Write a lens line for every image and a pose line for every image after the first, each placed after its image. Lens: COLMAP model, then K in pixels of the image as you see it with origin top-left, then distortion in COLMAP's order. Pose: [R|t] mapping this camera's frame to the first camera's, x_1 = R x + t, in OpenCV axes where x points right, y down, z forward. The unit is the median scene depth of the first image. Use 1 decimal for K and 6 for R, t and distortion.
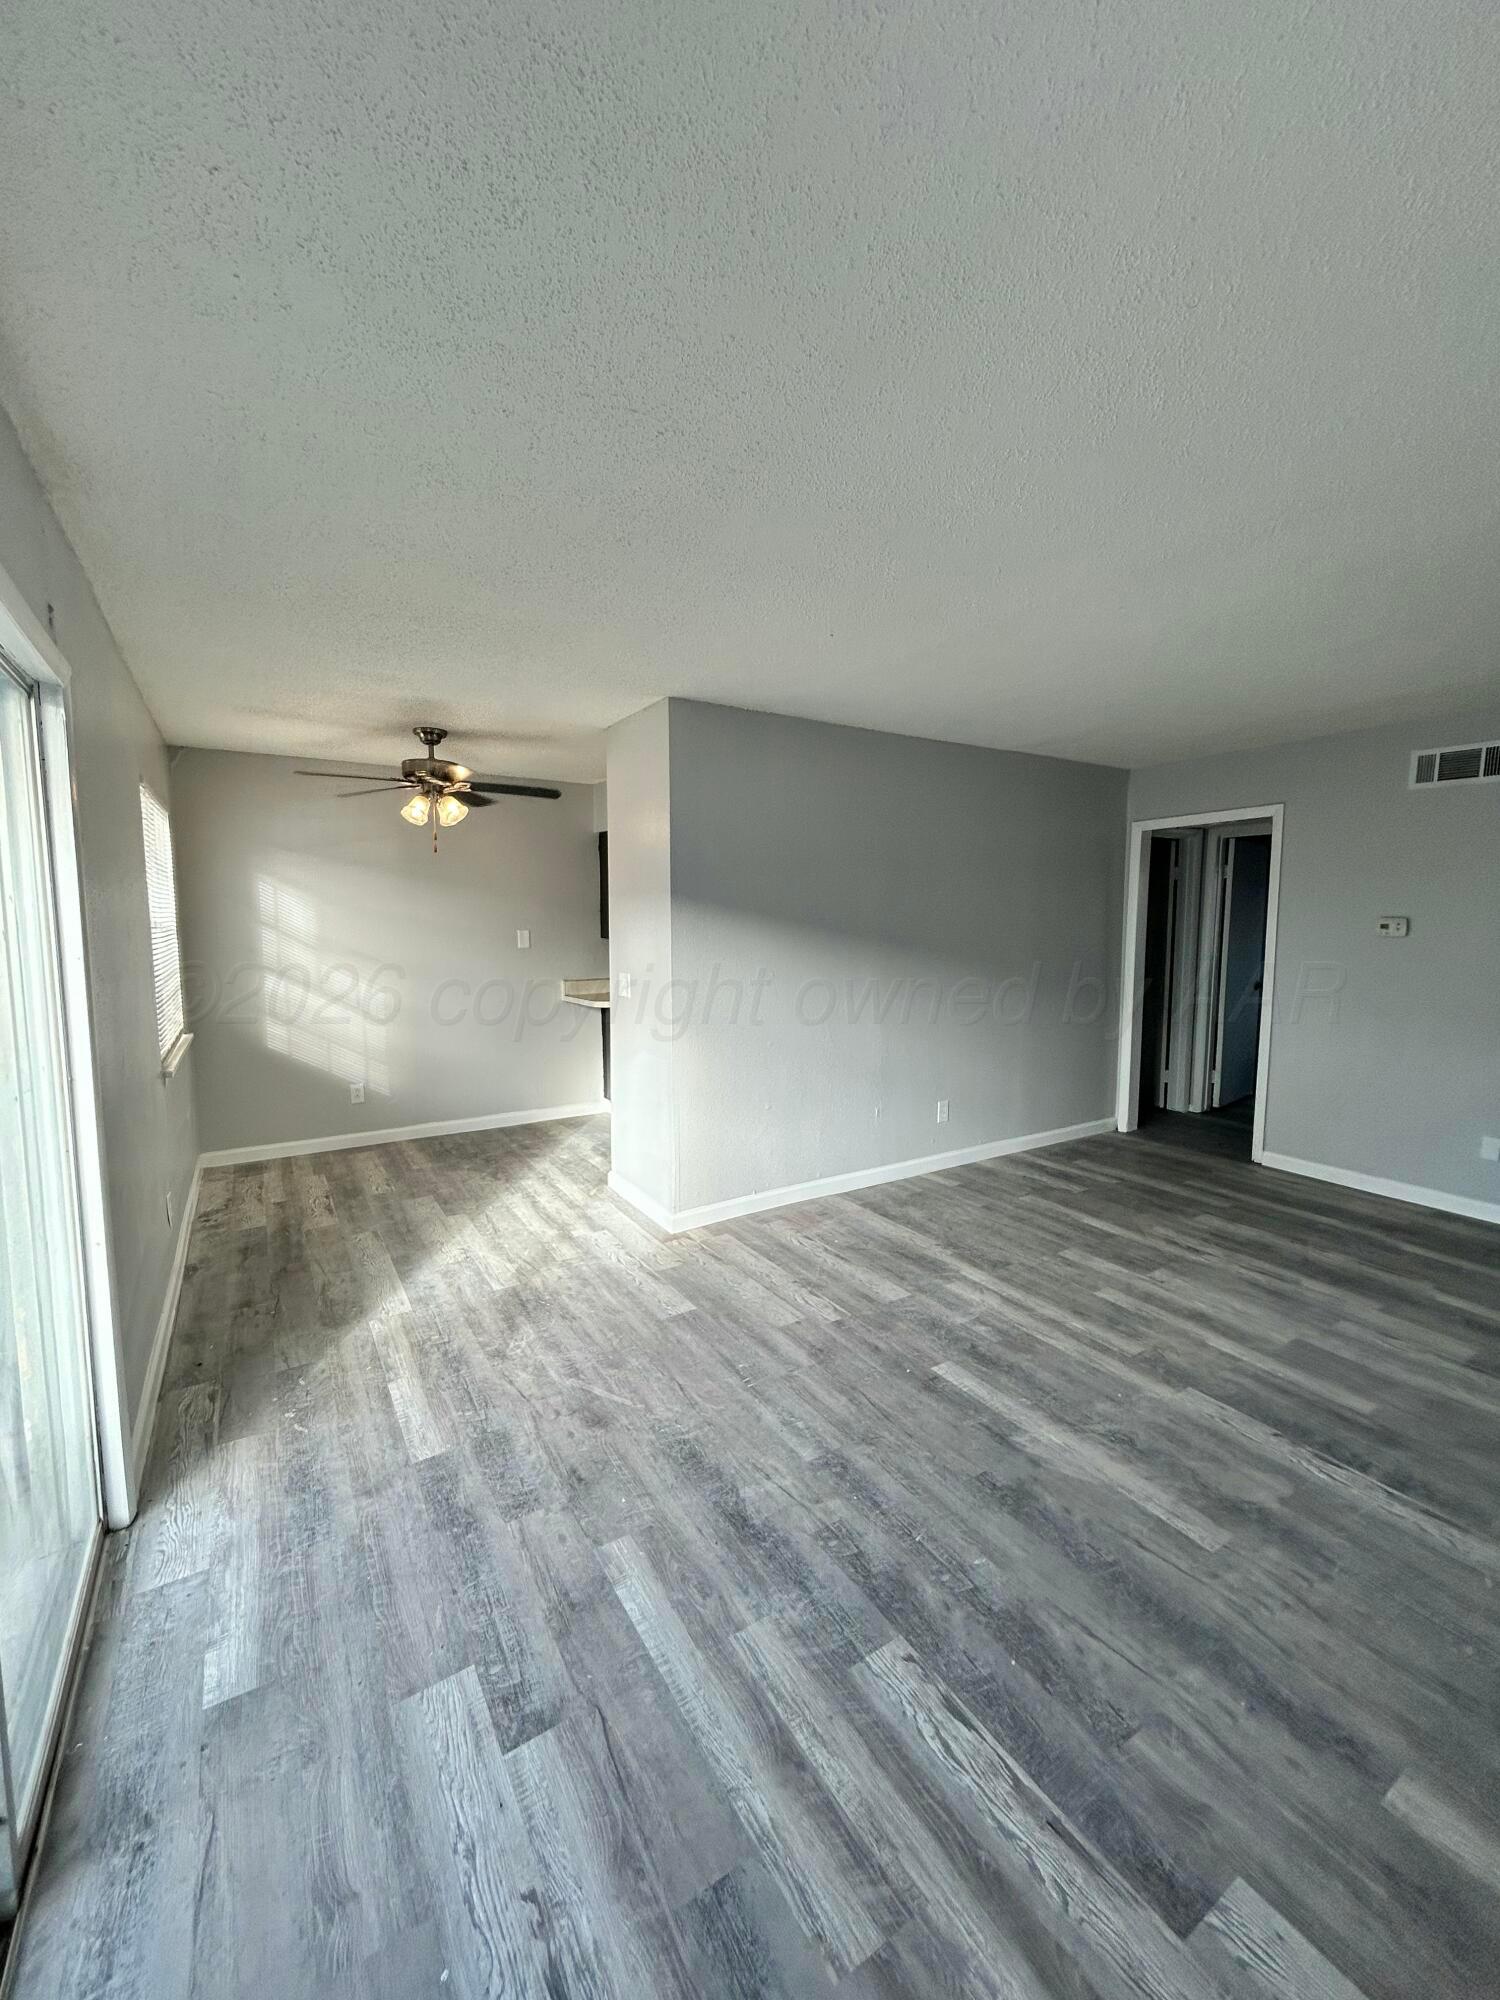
lens RADIAL K [[807.1, 0, 750.0], [0, 807.1, 1000.0], [0, 0, 1]] dist [0.002028, 0.000202]
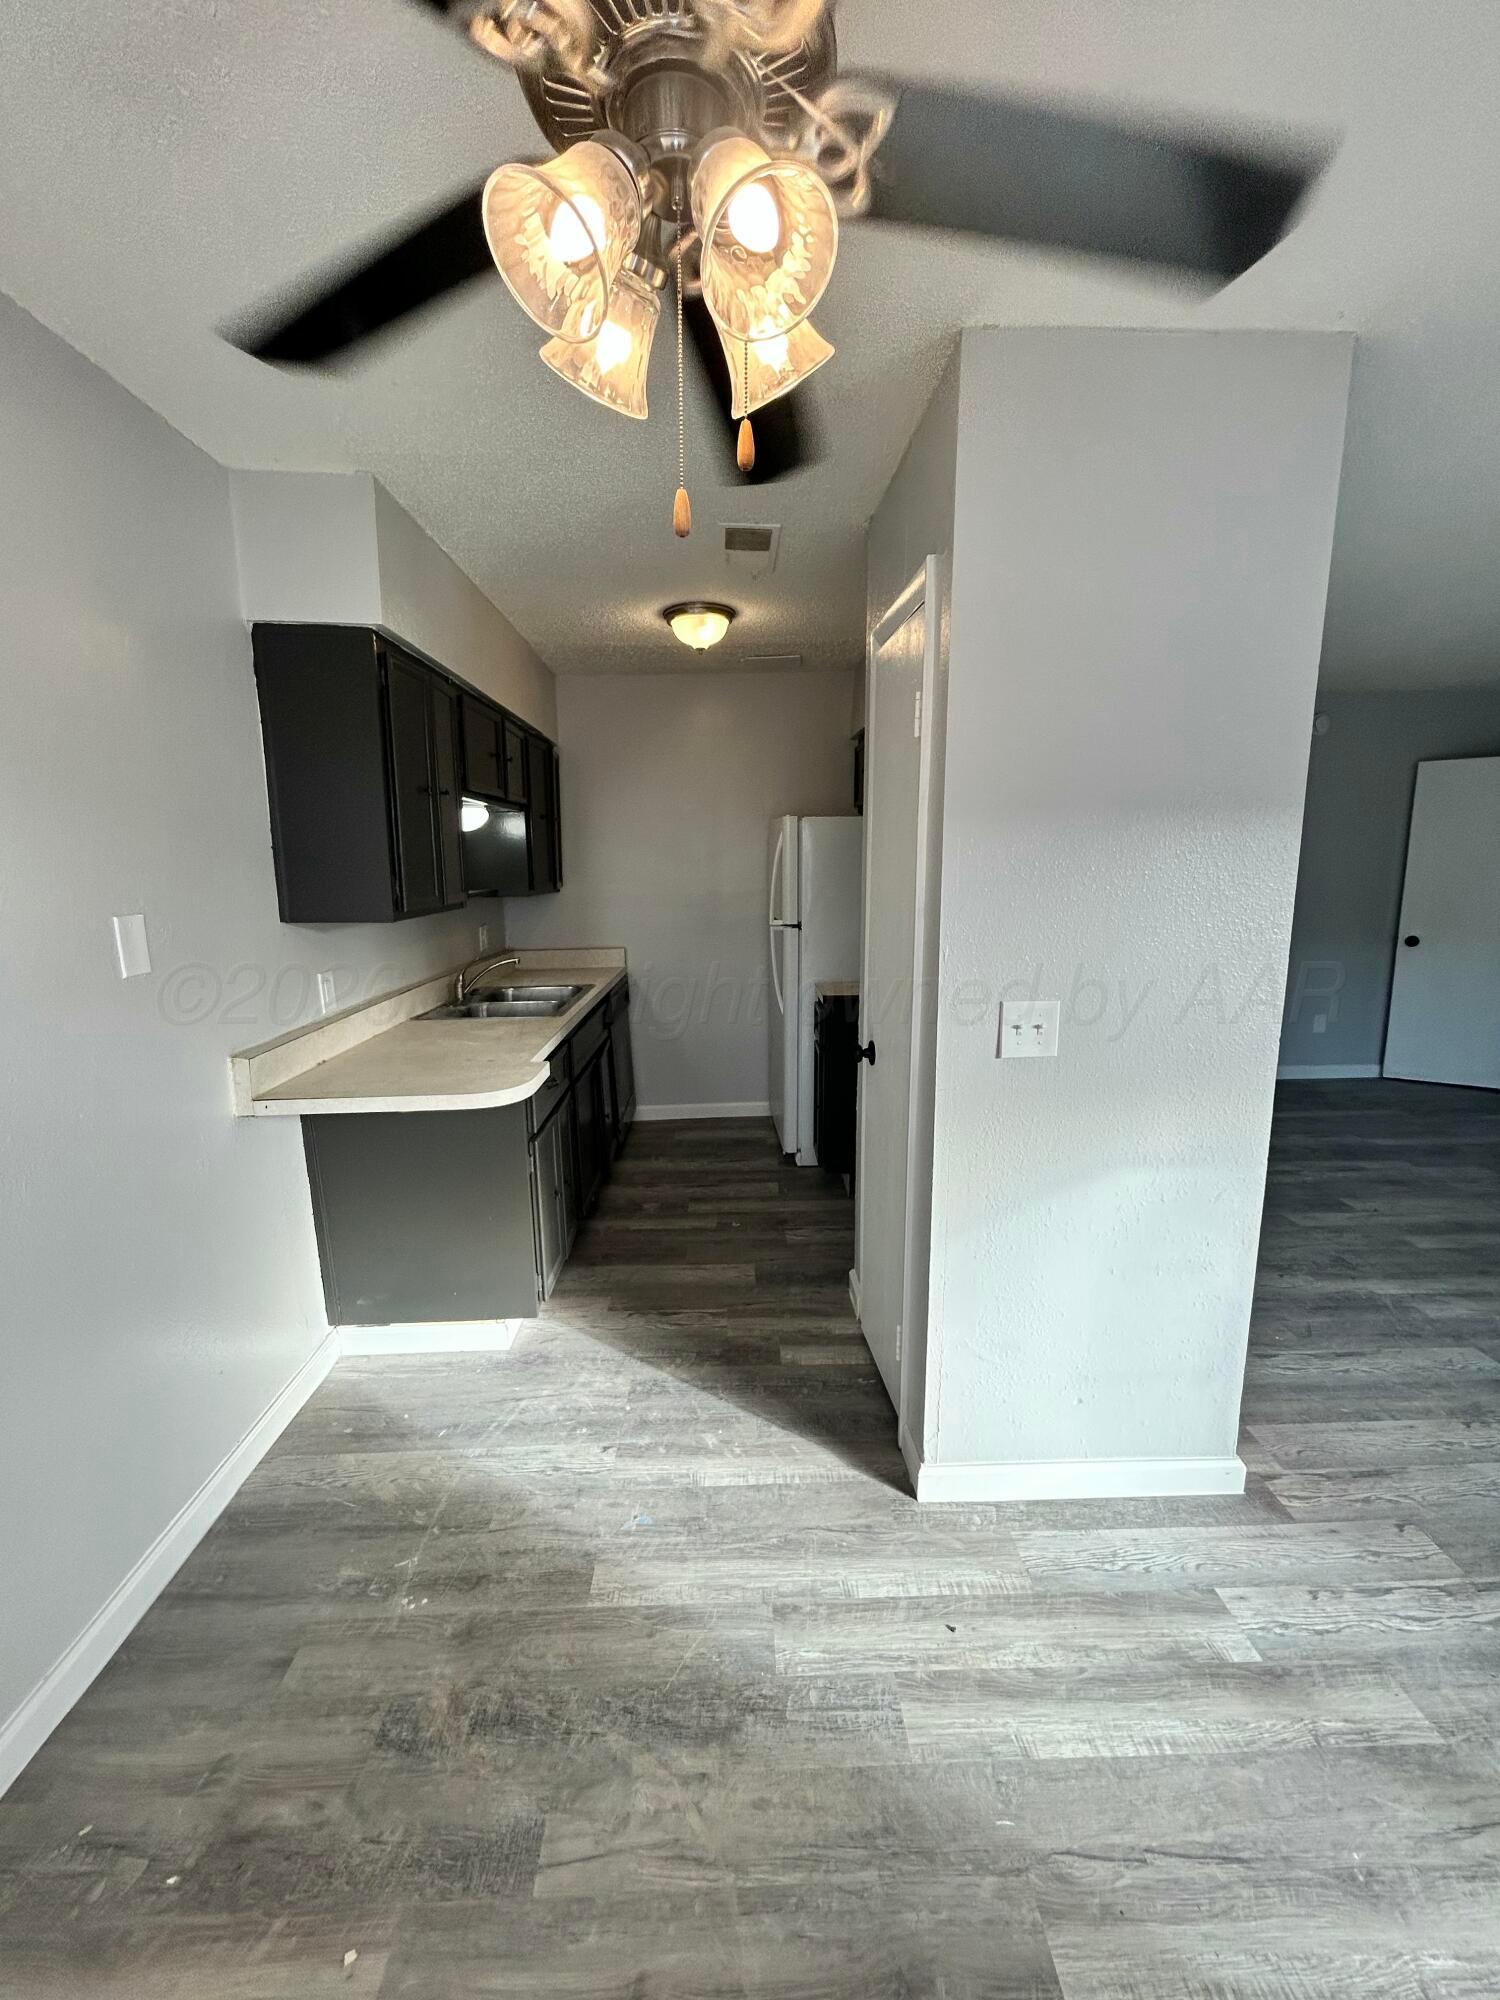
lens RADIAL K [[807.1, 0, 750.0], [0, 807.1, 1000.0], [0, 0, 1]] dist [0.002028, 0.000202]
pose [[0.499163, -0.156437, 0.852270, -0.671780], [0.096279, 0.987491, 0.124868, -0.114930], [-0.861143, 0.019726, 0.507980, 1.060356]]
